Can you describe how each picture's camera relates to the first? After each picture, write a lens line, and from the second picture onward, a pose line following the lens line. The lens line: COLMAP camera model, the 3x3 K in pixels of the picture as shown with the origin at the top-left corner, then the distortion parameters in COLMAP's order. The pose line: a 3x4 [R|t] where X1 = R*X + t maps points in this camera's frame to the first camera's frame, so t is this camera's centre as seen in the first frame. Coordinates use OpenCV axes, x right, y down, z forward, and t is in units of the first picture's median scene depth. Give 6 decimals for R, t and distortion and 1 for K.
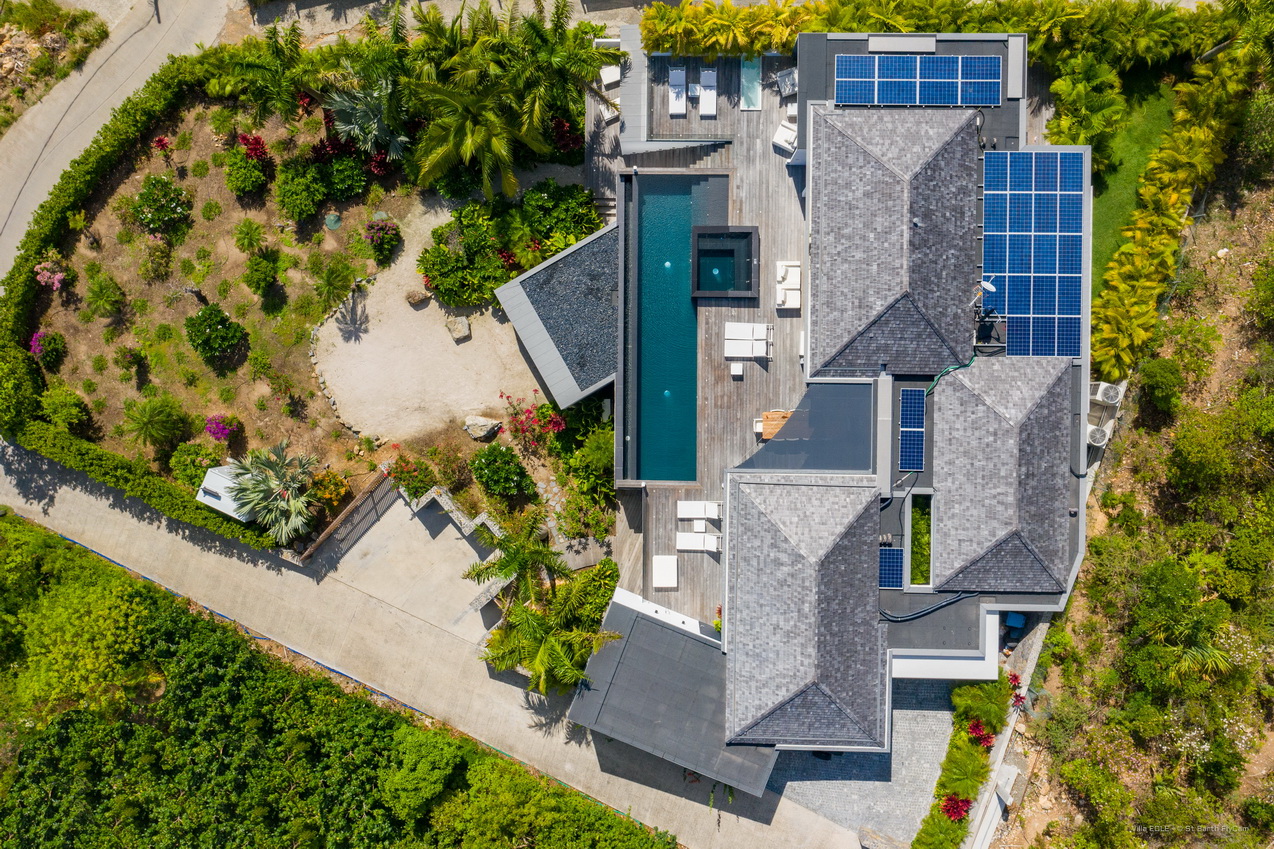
lens RADIAL K [[1029.1, 0, 640.3], [0, 1029.1, 403.8], [0, 0, 1]] dist [-0.003448, -0.009609]
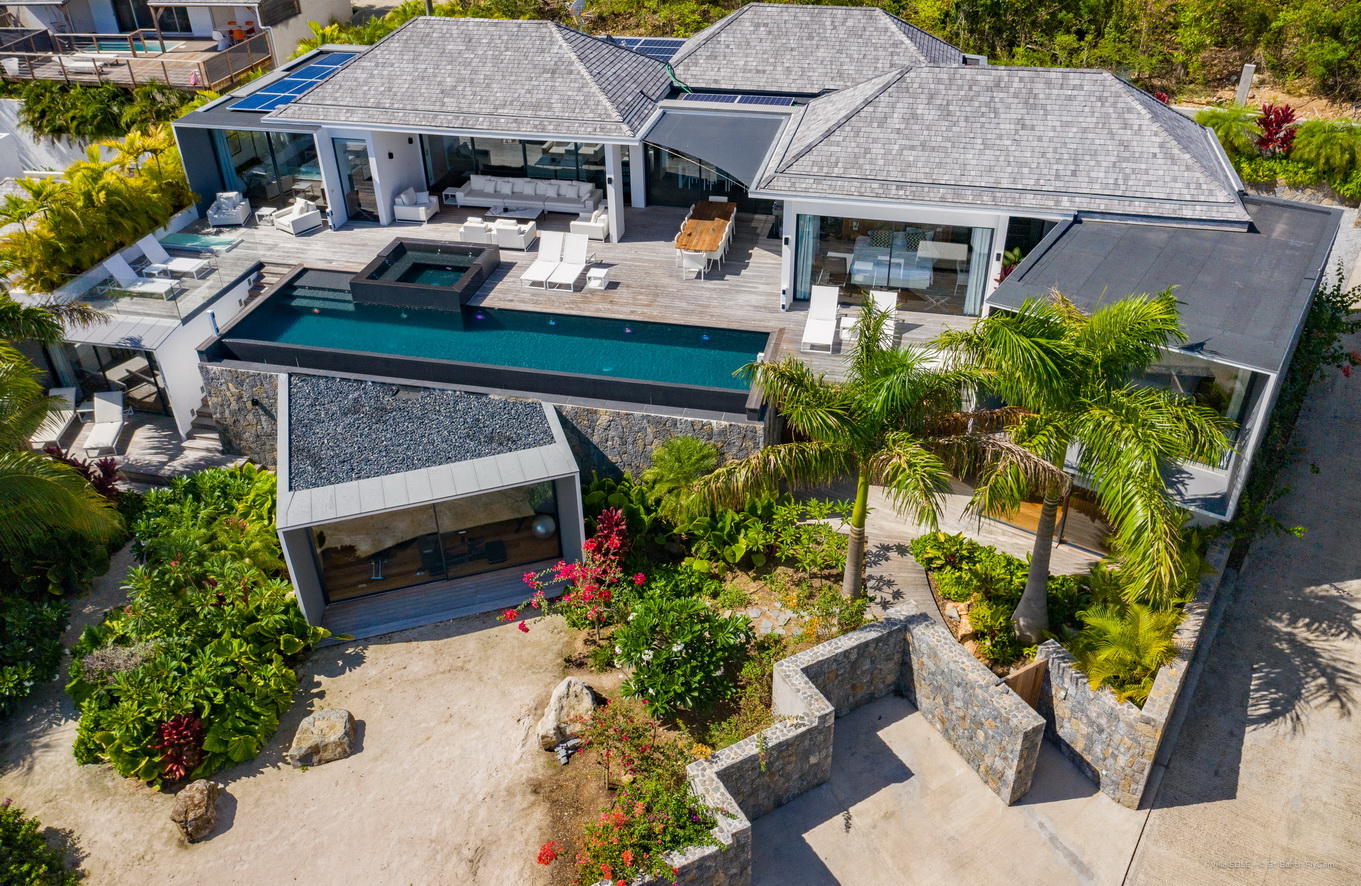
lens RADIAL K [[1057.2, 0, 680.5], [0, 1057.2, 443.0], [0, 0, 1]] dist [-0.017196, 0.001538]
pose [[0.215441, -0.532976, 0.818243, -0.485684], [0.976079, 0.092453, -0.196778, 0.154432], [0.029229, 0.841064, 0.540145, 0.780065]]
